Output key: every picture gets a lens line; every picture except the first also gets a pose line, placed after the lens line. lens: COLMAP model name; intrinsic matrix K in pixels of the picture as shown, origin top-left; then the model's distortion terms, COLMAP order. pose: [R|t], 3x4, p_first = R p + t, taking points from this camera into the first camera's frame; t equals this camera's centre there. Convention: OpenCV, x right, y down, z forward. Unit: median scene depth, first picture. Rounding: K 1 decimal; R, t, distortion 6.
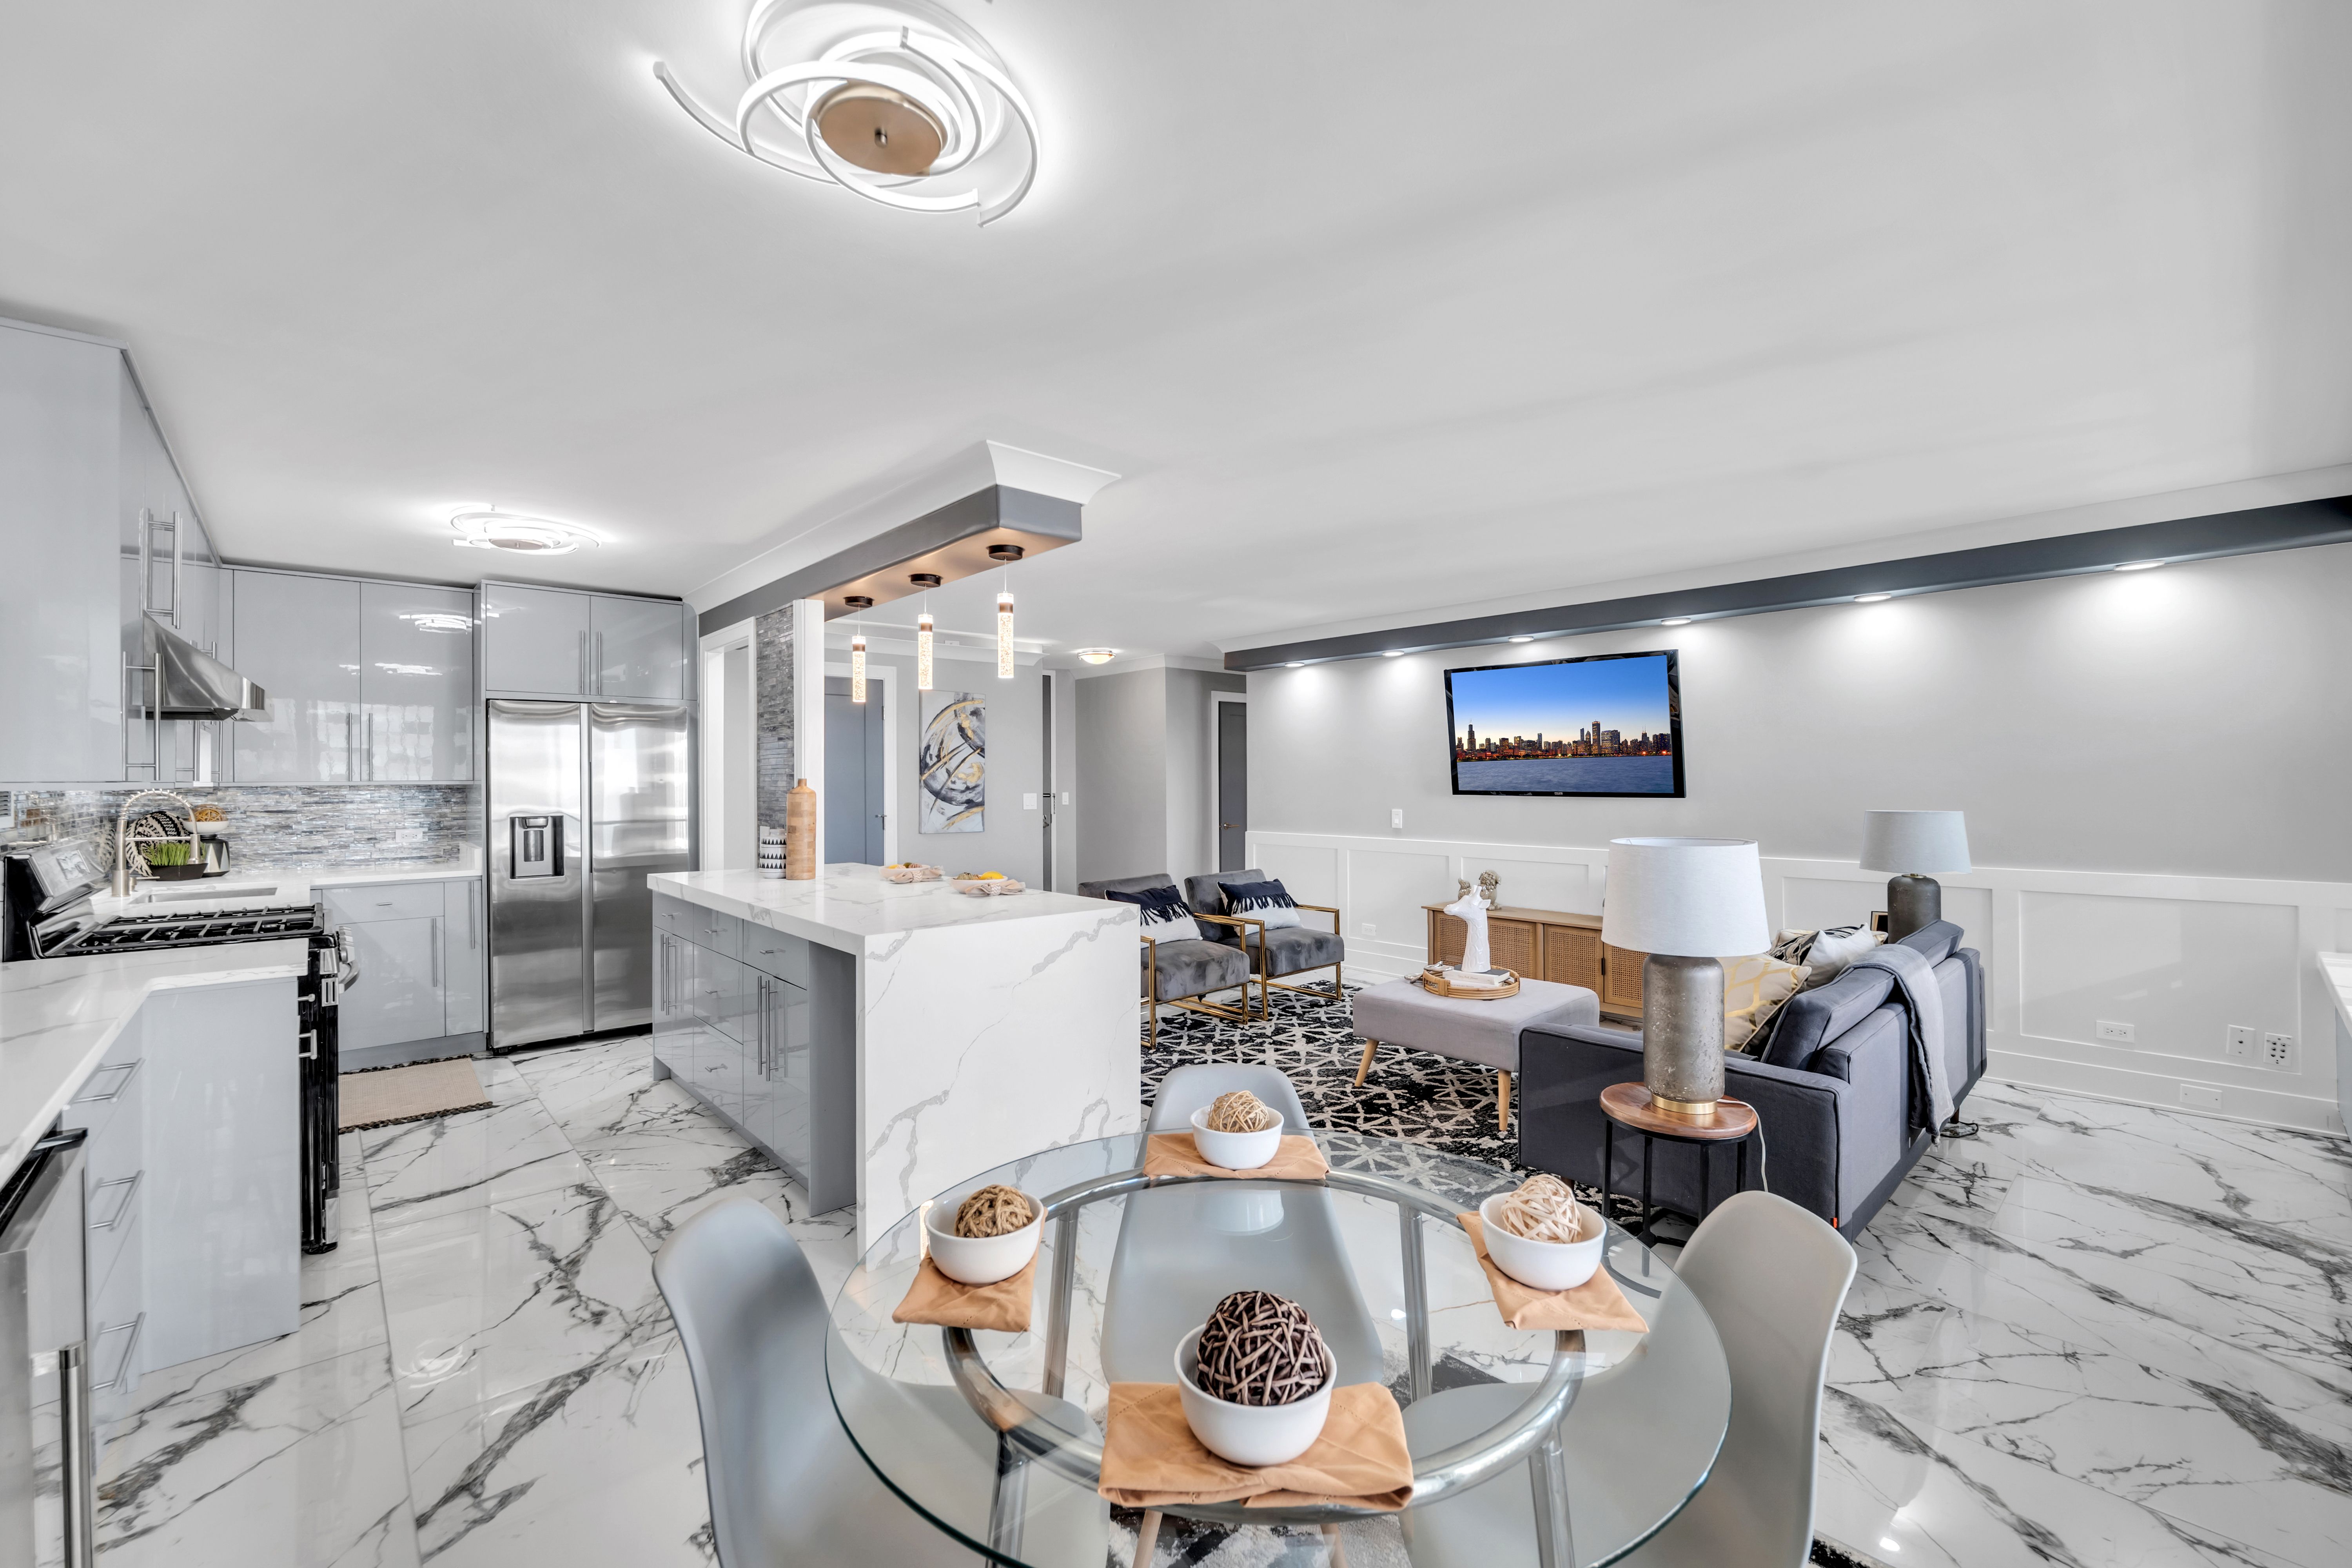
lens RADIAL K [[956.3, 0, 1165.3], [0, 956.3, 788.9], [0, 0, 1]] dist [-0.010723, 0.000055]
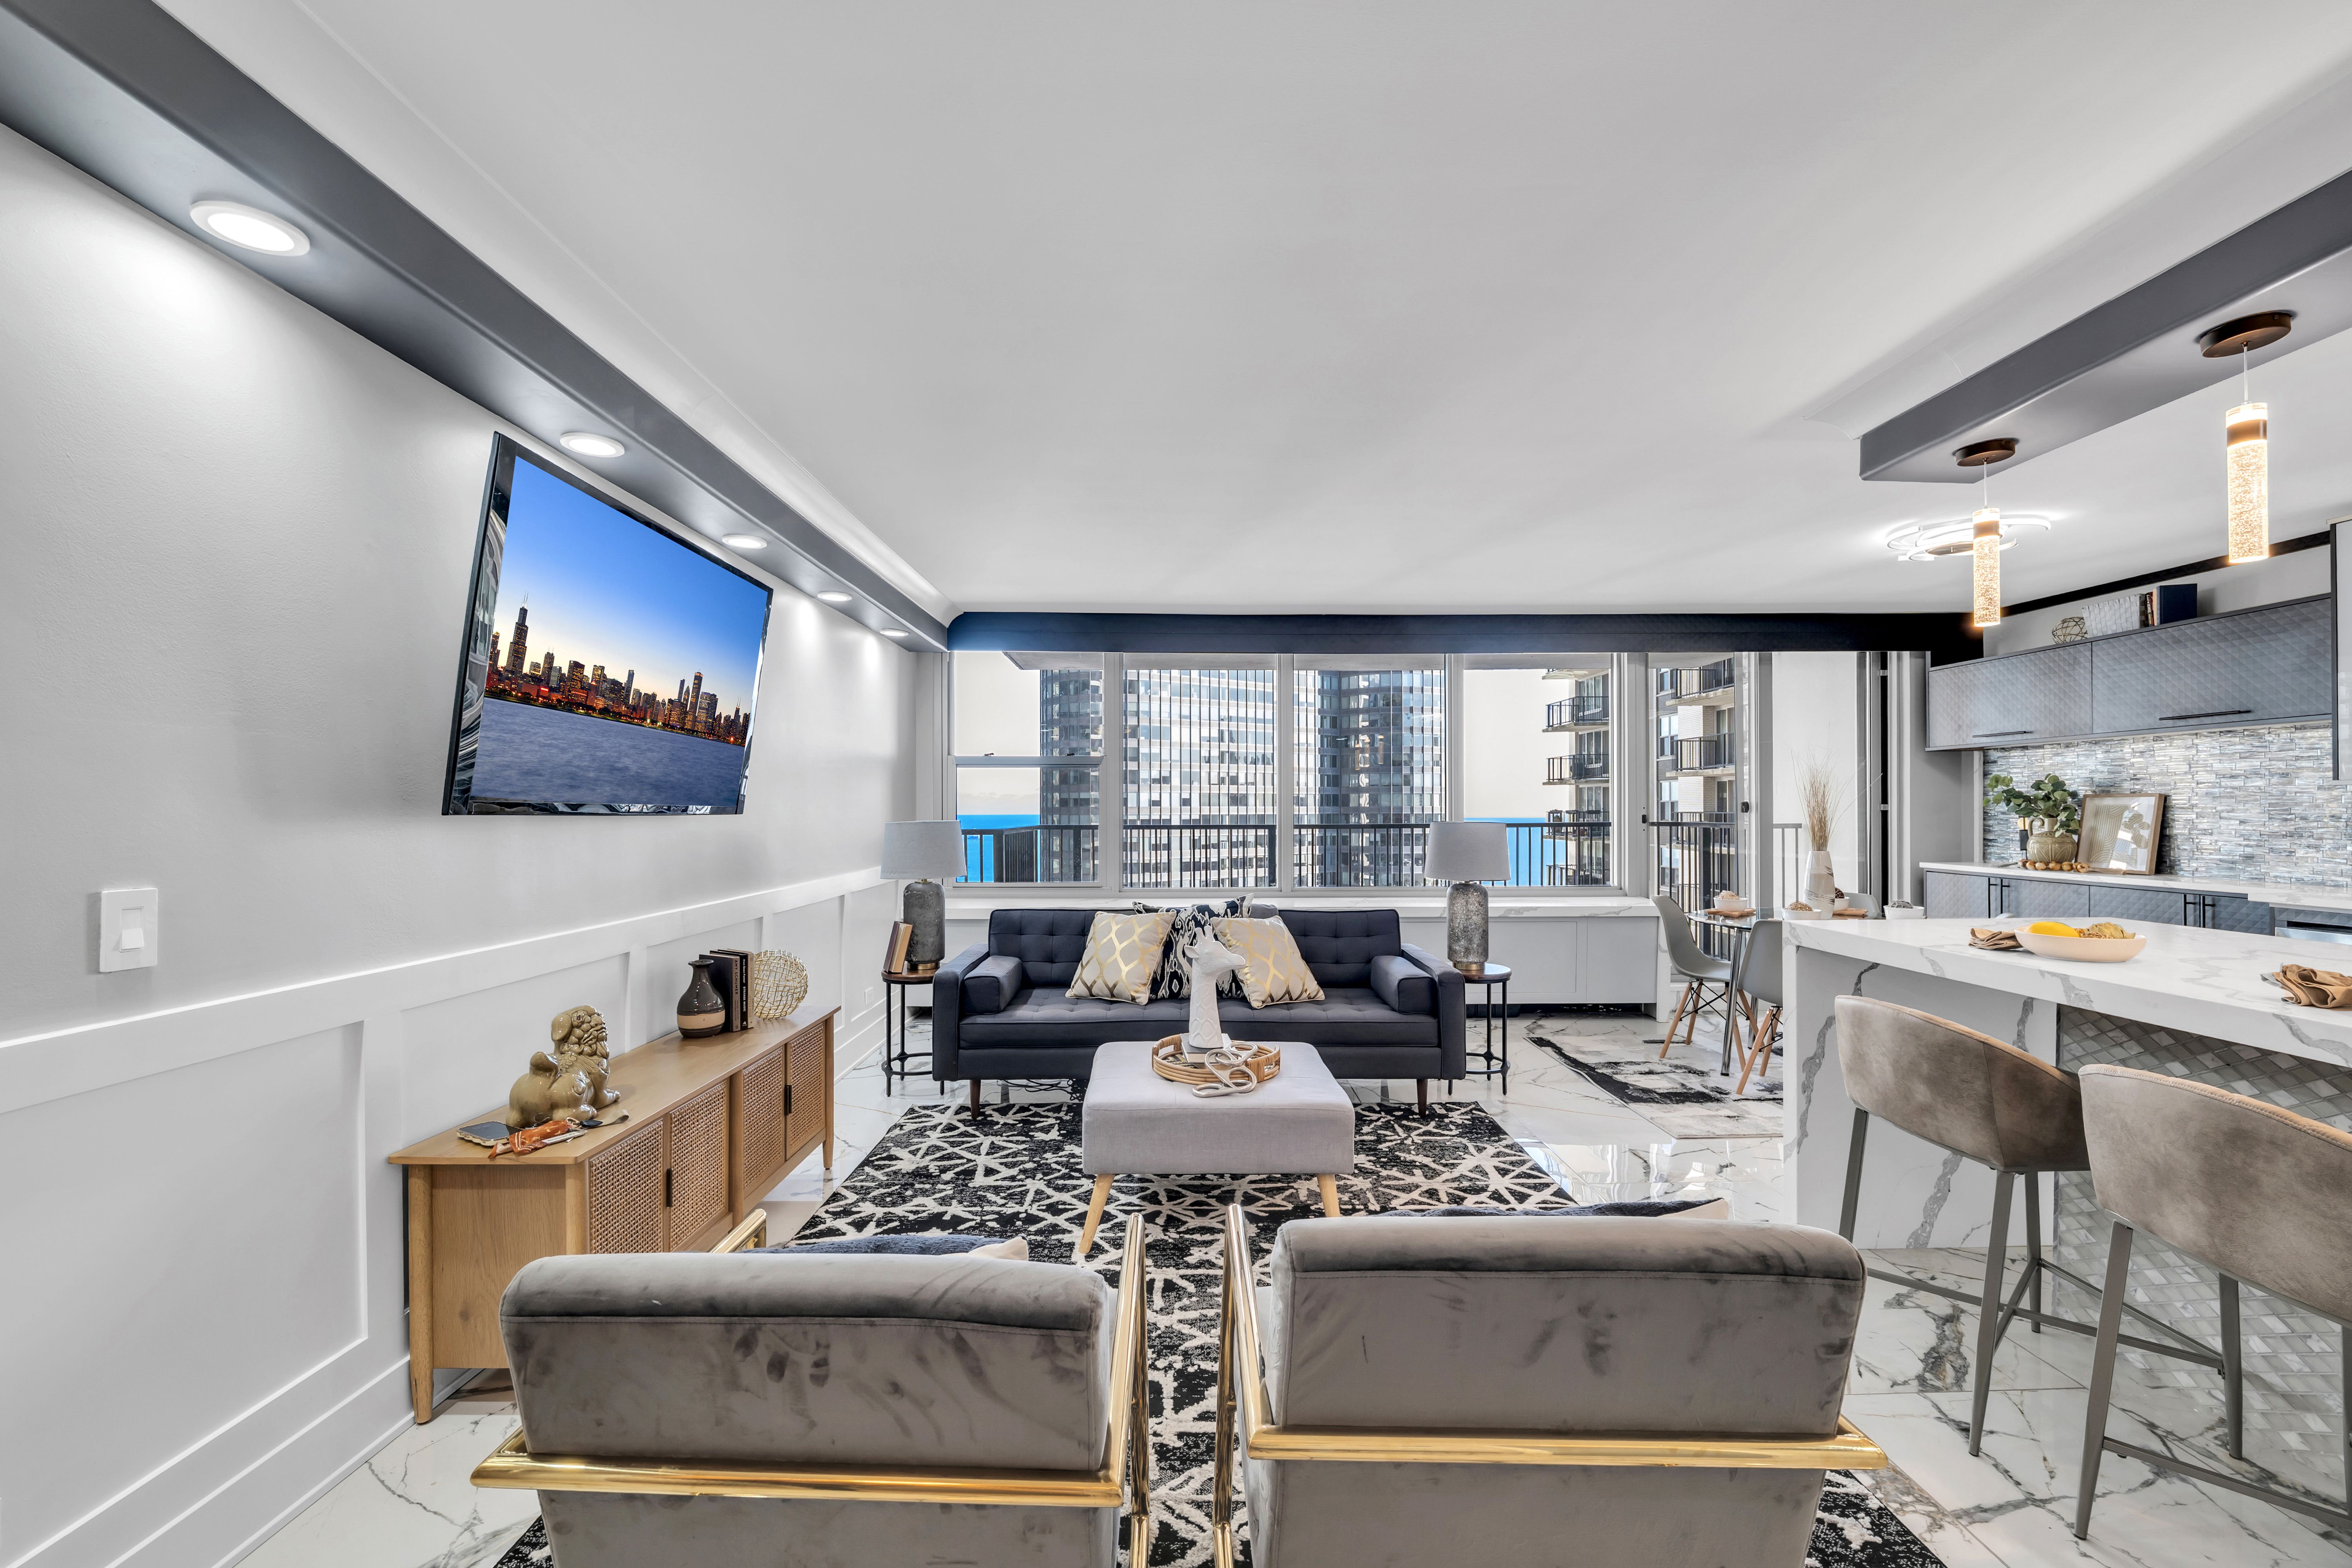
lens RADIAL K [[1004.8, 0, 1186.0], [0, 1004.8, 808.6], [0, 0, 1]] dist [-0.000549, 0.000064]
pose [[-0.770640, 0.006635, 0.637236, -0.140724], [0.011009, 0.999935, 0.002903, 0.011186], [-0.637175, 0.009253, -0.770663, 1.527906]]
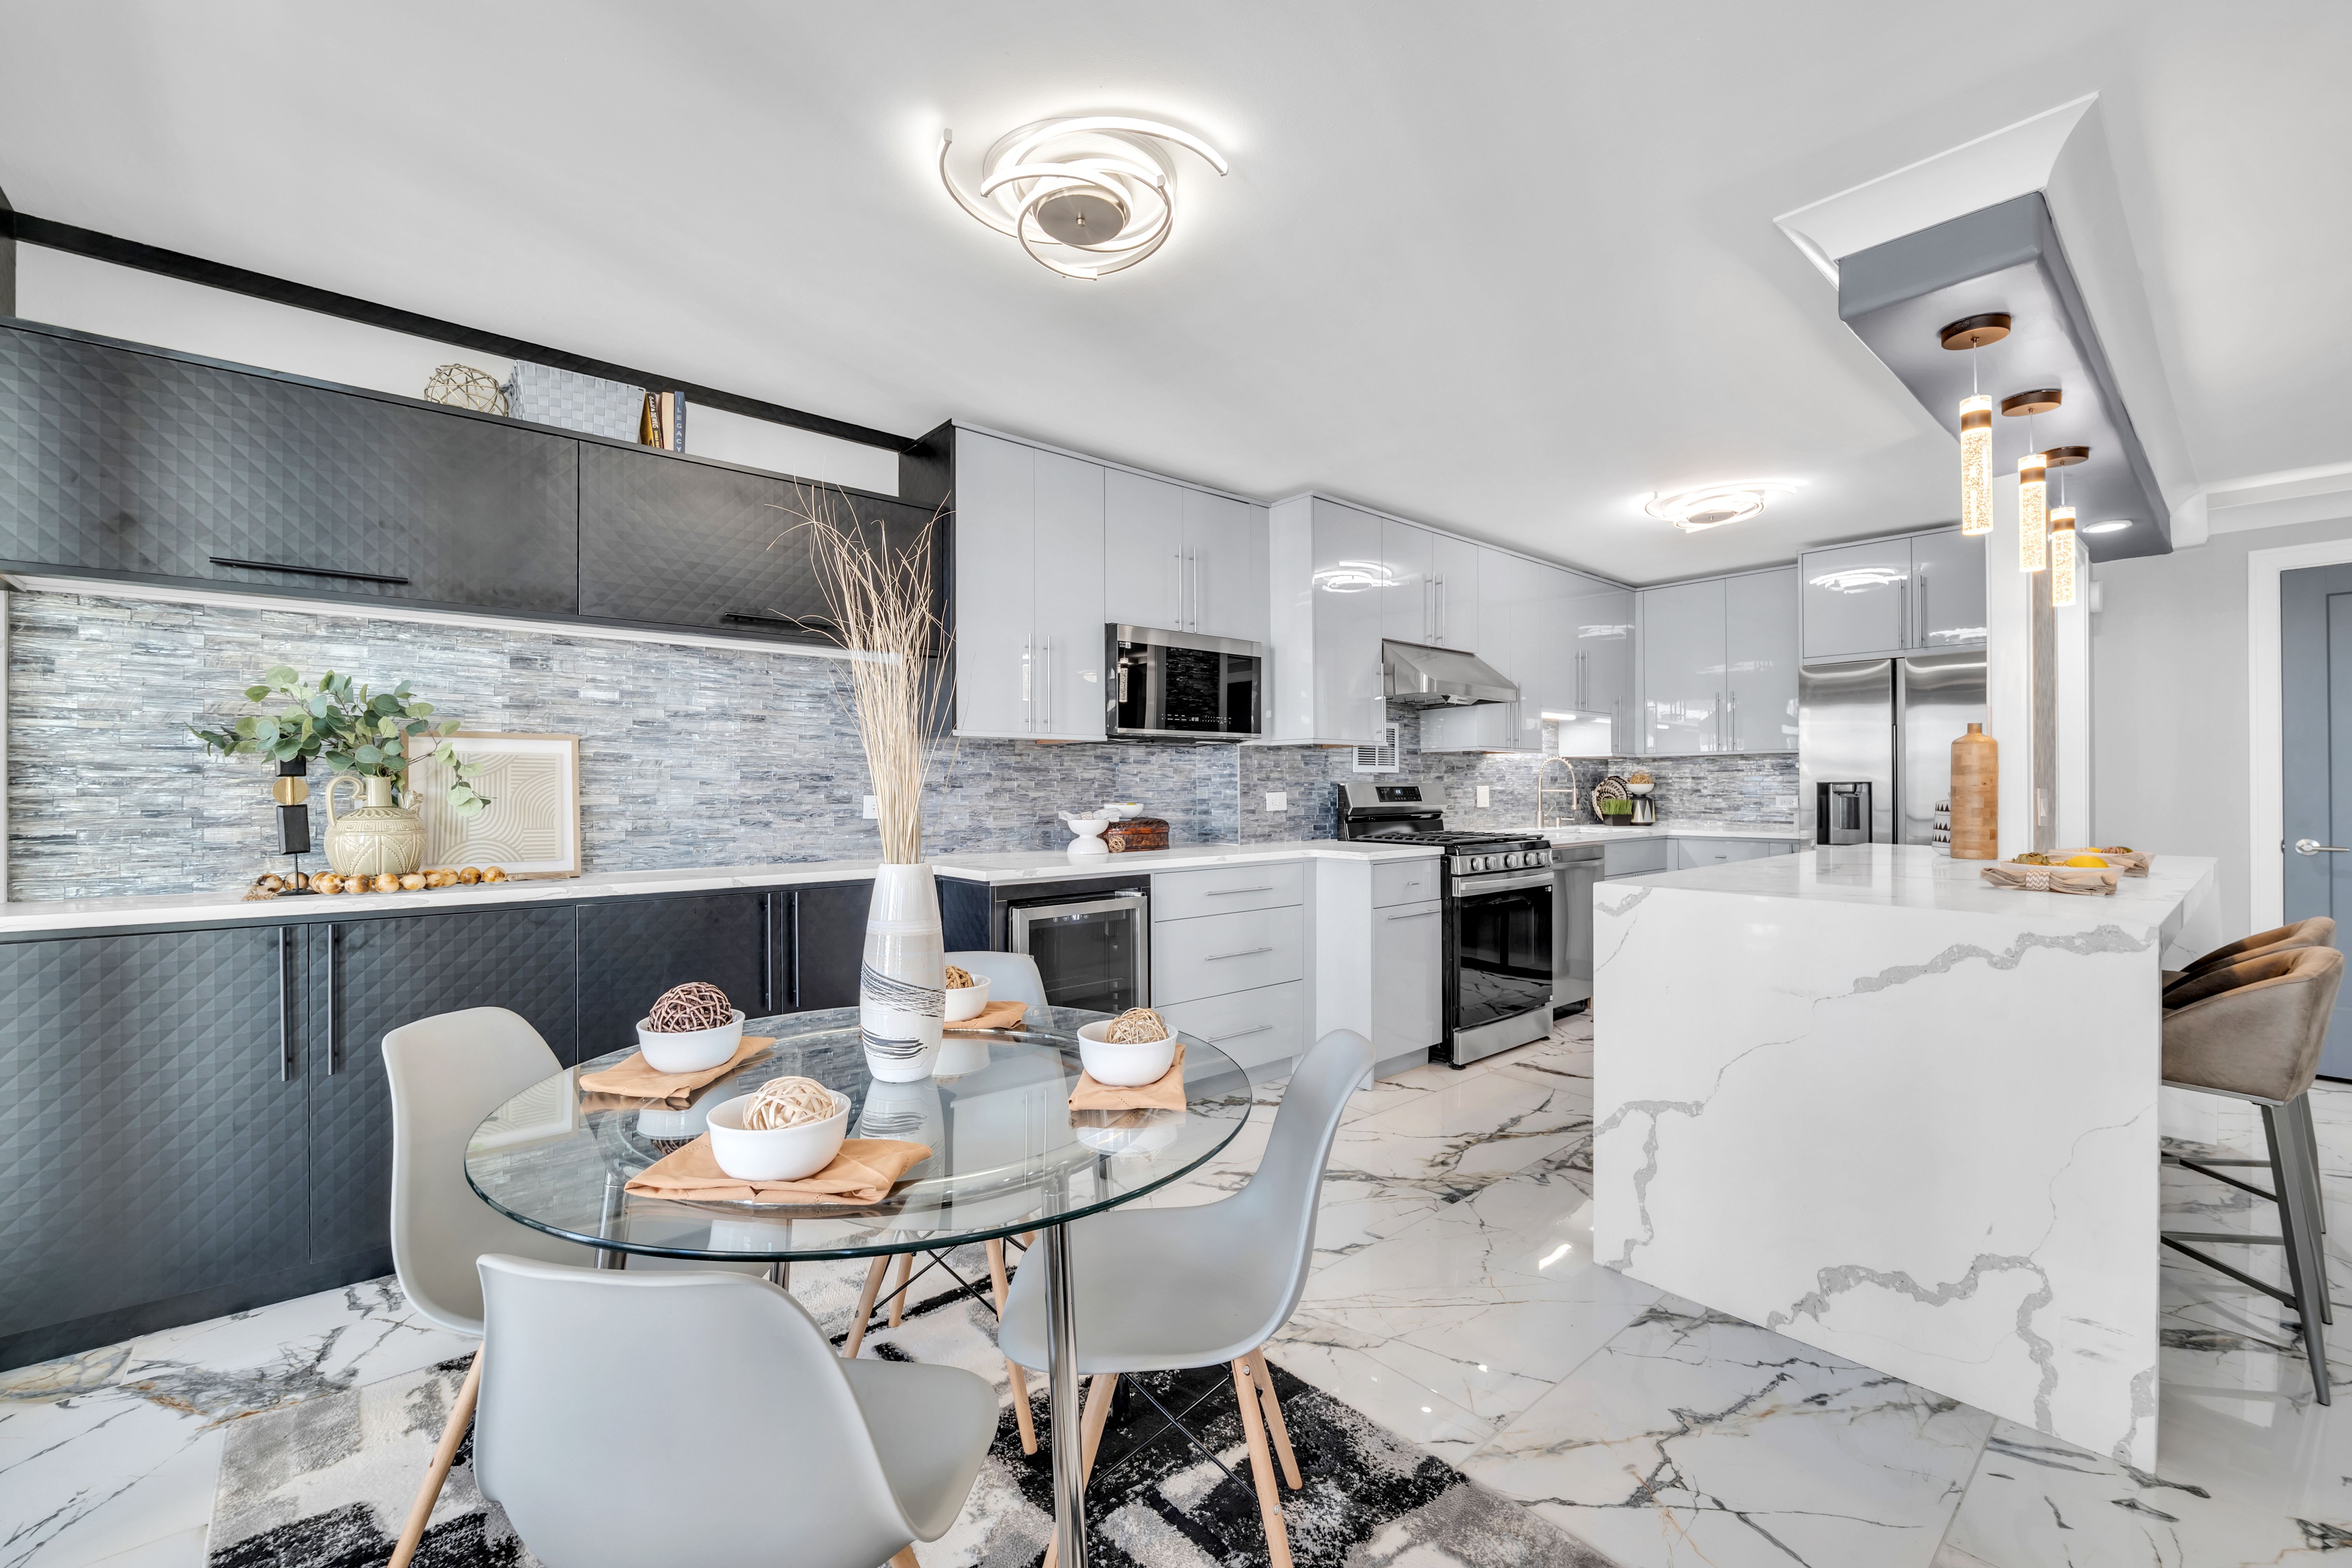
lens RADIAL K [[958.4, 0, 1176.0], [0, 958.4, 784.0], [0, 0, 1]] dist [-0.012320, 0.000072]
pose [[-0.007036, 0.002398, -0.999972, 0.349815], [-0.006758, 0.999974, 0.002446, 0.037200], [0.999952, 0.006775, -0.007019, 0.369075]]
